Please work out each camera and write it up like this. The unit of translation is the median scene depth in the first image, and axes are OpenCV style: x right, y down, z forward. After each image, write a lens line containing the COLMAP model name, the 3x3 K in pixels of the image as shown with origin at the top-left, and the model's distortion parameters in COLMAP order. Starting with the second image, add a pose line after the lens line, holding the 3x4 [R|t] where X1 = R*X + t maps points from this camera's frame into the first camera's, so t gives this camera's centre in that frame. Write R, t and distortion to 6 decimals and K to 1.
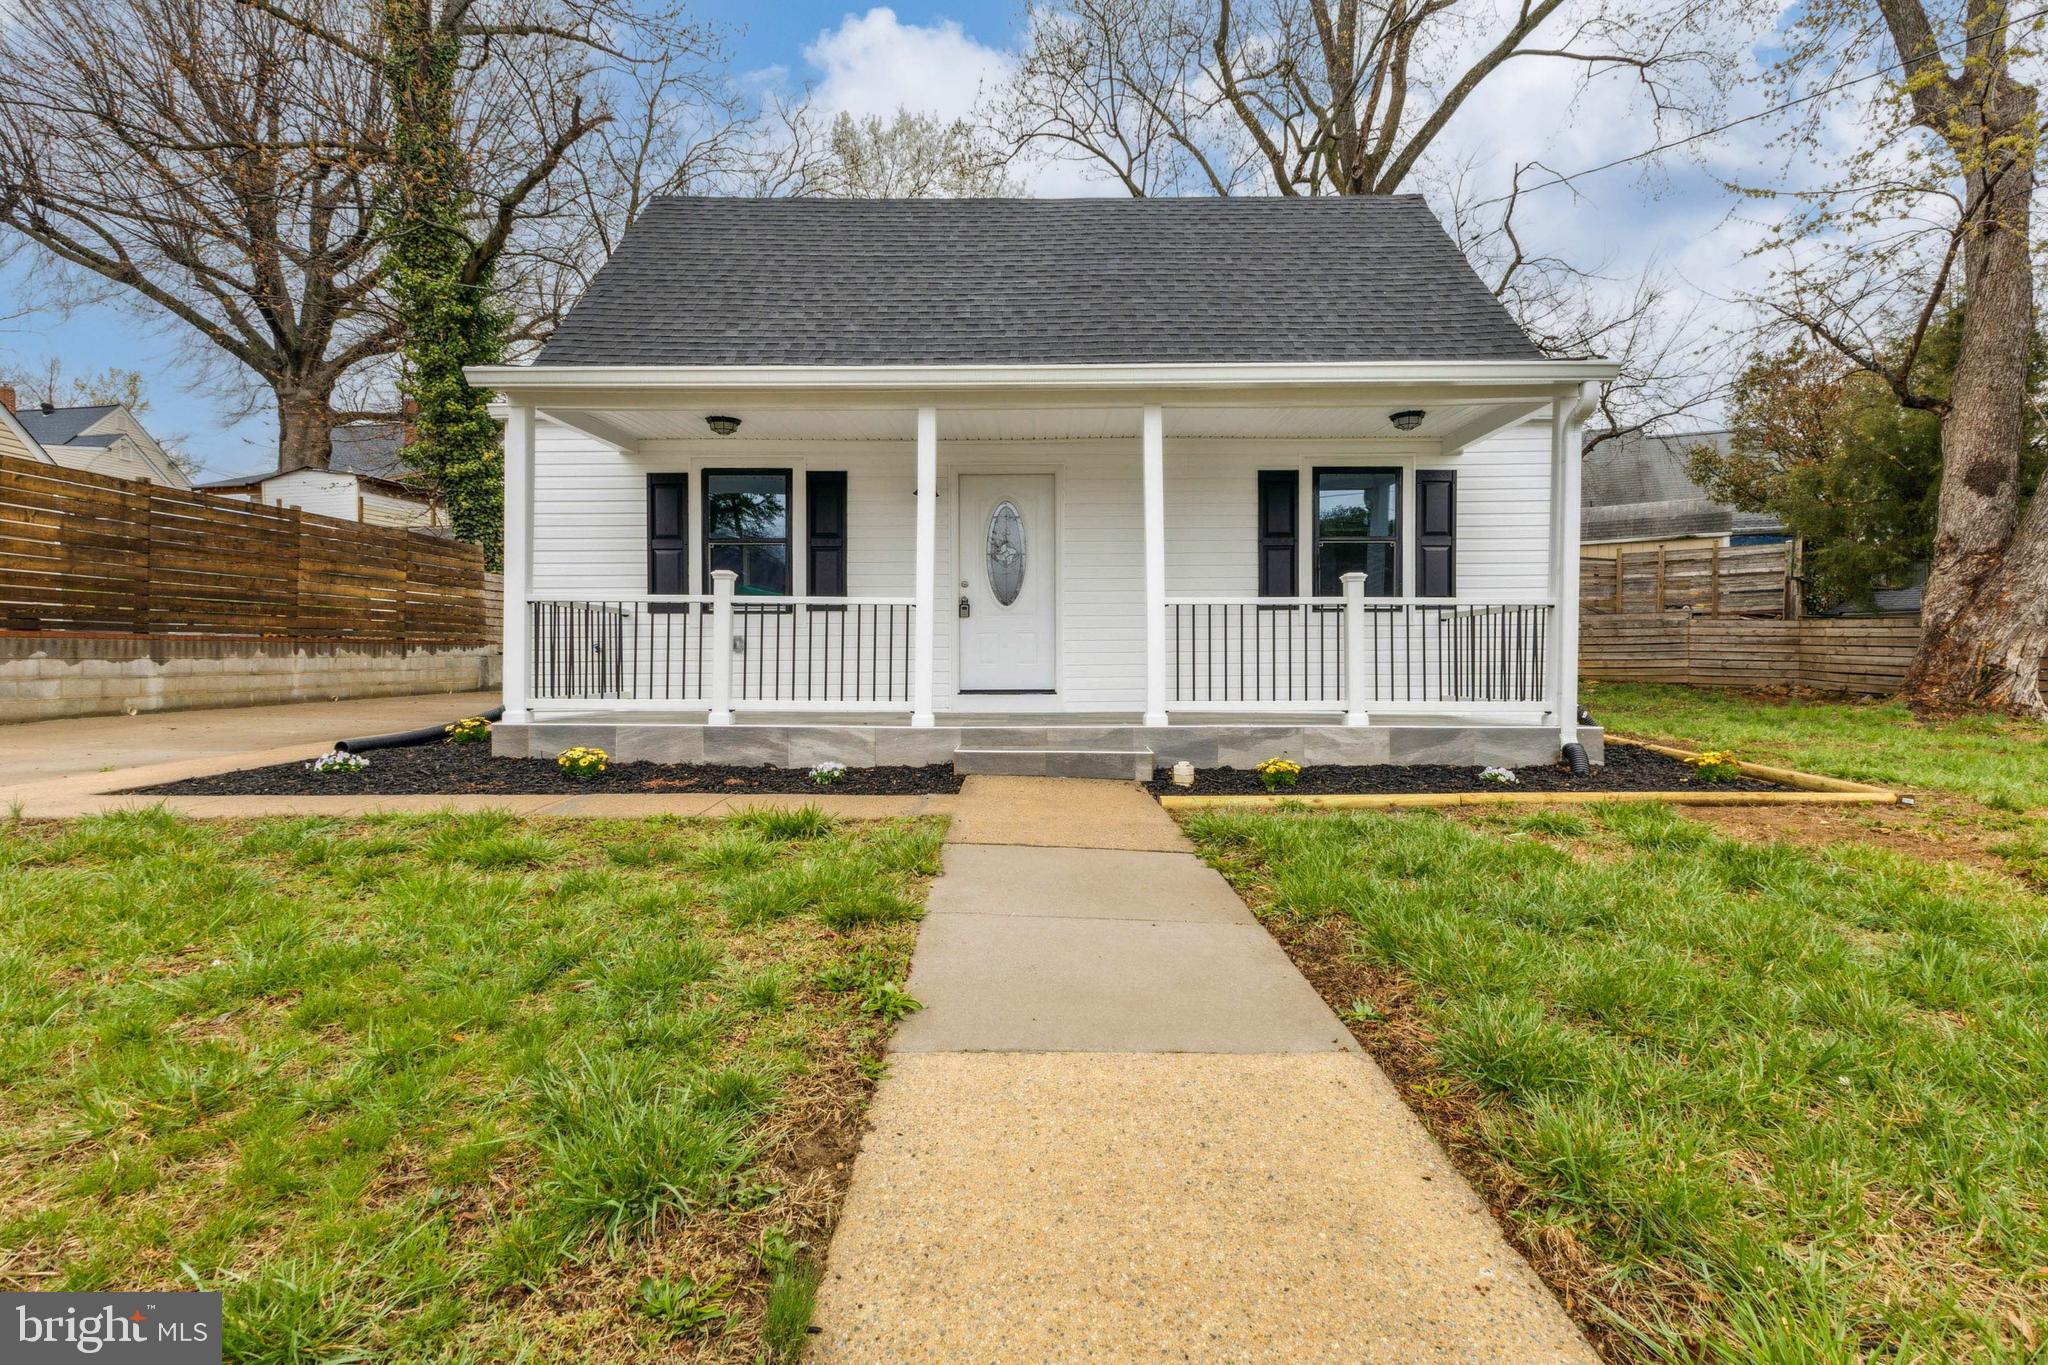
lens RADIAL K [[888.5, 0, 1020.9], [0, 888.5, 673.3], [0, 0, 1]] dist [0.010741, -0.003507]
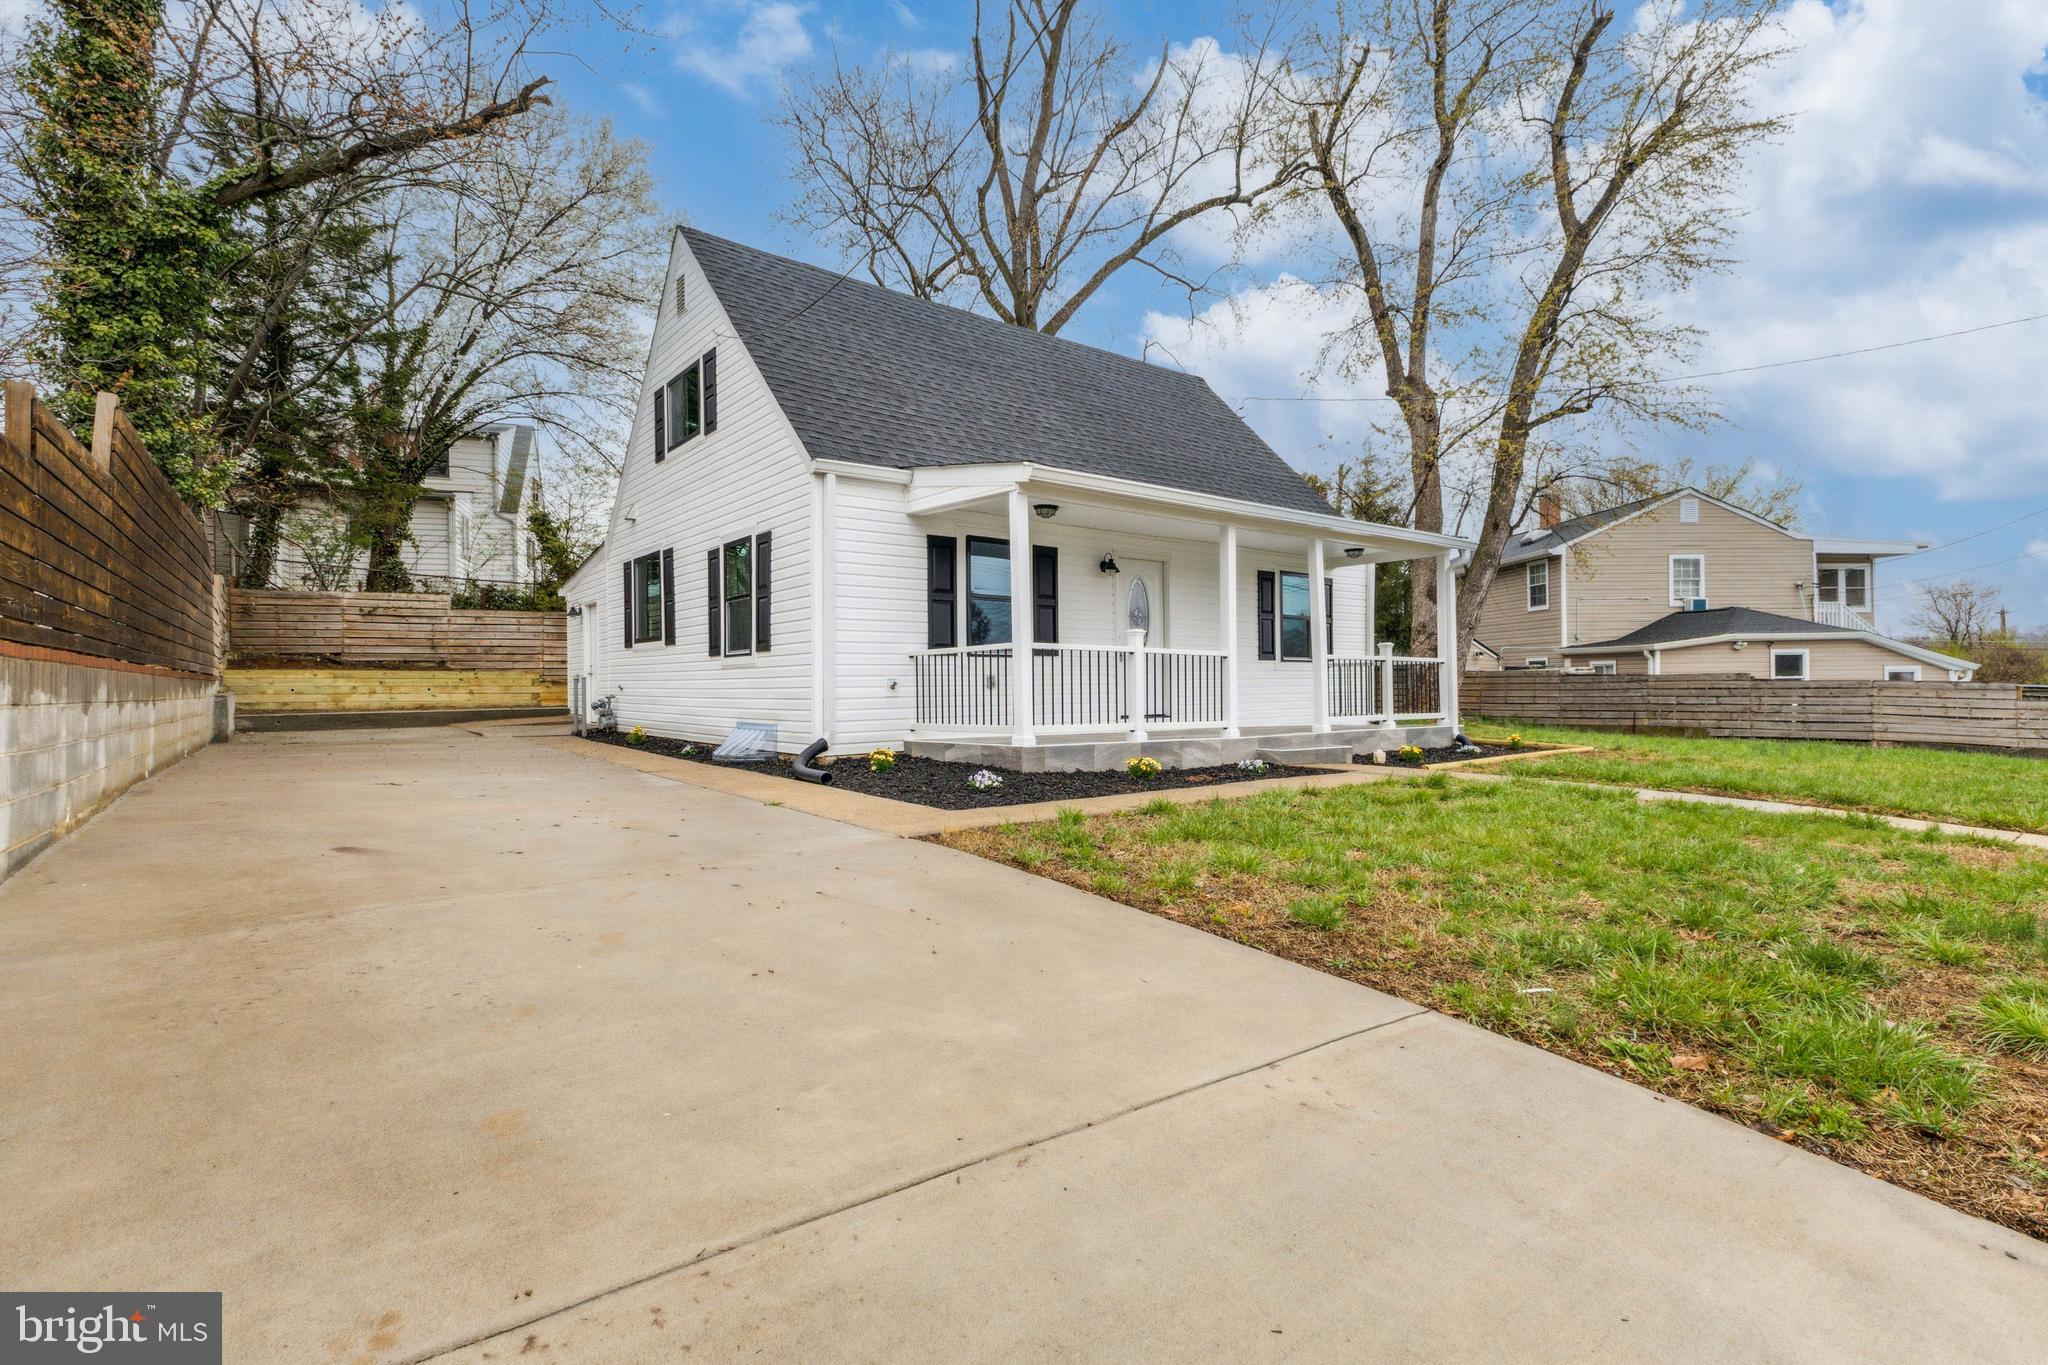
lens RADIAL K [[888.5, 0, 1014.1], [0, 888.5, 684.0], [0, 0, 1]] dist [0.010741, -0.003507]
pose [[0.809772, 0.000711, 0.586744, -0.999960], [0.017964, 0.999500, -0.026004, 0.002359], [-0.586469, 0.031597, 0.809355, 0.002274]]
